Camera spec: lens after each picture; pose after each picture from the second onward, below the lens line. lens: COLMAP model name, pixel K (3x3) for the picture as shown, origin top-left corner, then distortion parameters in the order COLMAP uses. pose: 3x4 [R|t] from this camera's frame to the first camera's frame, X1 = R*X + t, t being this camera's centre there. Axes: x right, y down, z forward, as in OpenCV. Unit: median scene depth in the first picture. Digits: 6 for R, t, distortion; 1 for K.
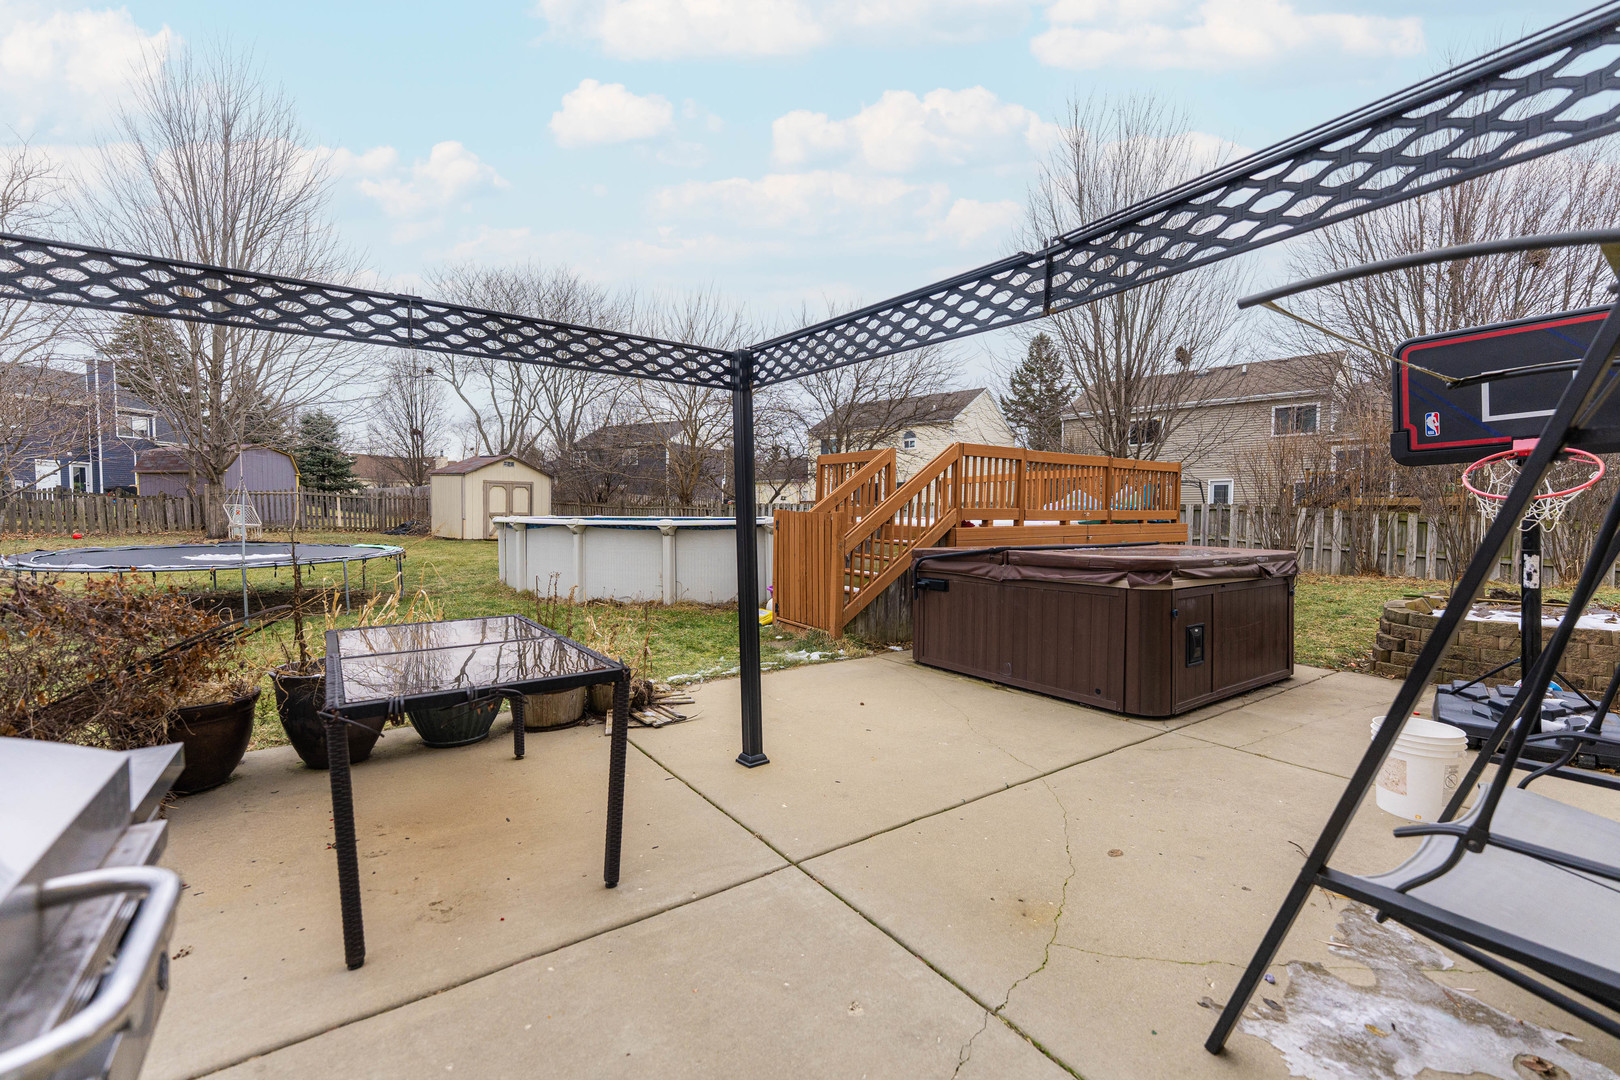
lens RADIAL K [[669.7, 0, 810.0], [0, 669.7, 540.0], [0, 0, 1]] dist [0.000425, 0.000071]
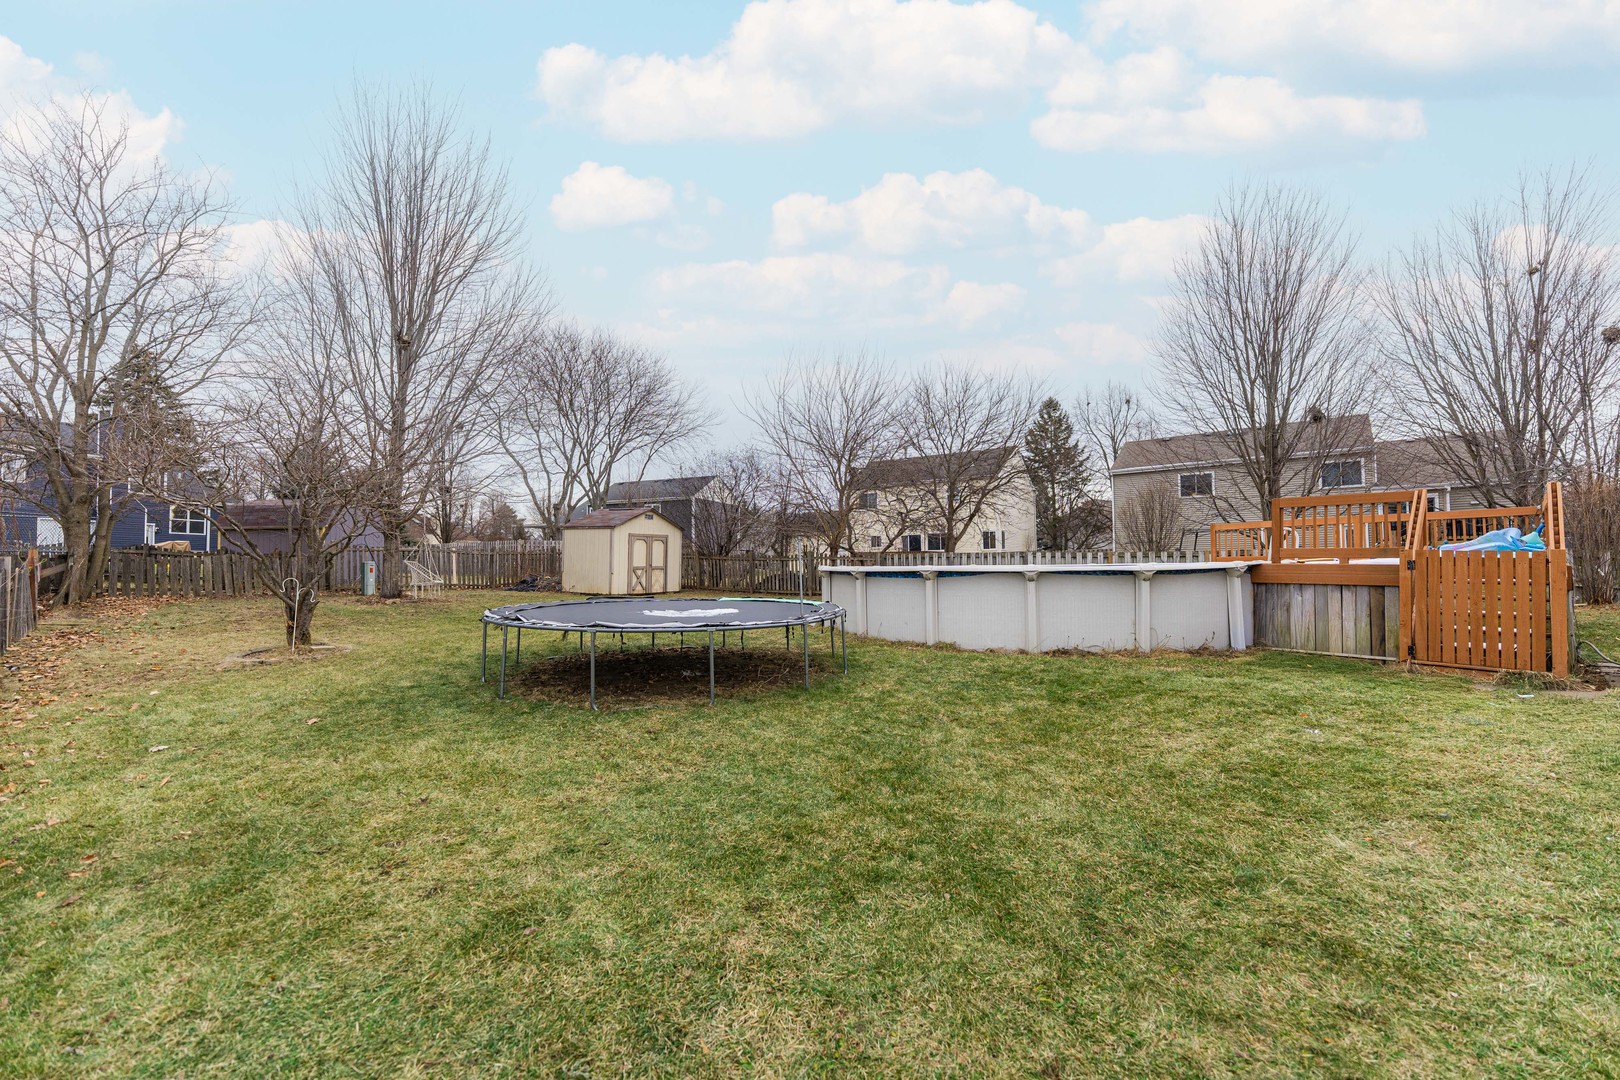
lens RADIAL K [[637.3, 0, 810.0], [0, 637.3, 540.0], [0, 0, 1]] dist [0.000089, 0.000031]
pose [[0.993672, -0.010617, 0.111822, -0.325453], [0.019615, 0.996627, -0.079682, -0.000397], [-0.110599, 0.081372, 0.990528, 0.052323]]
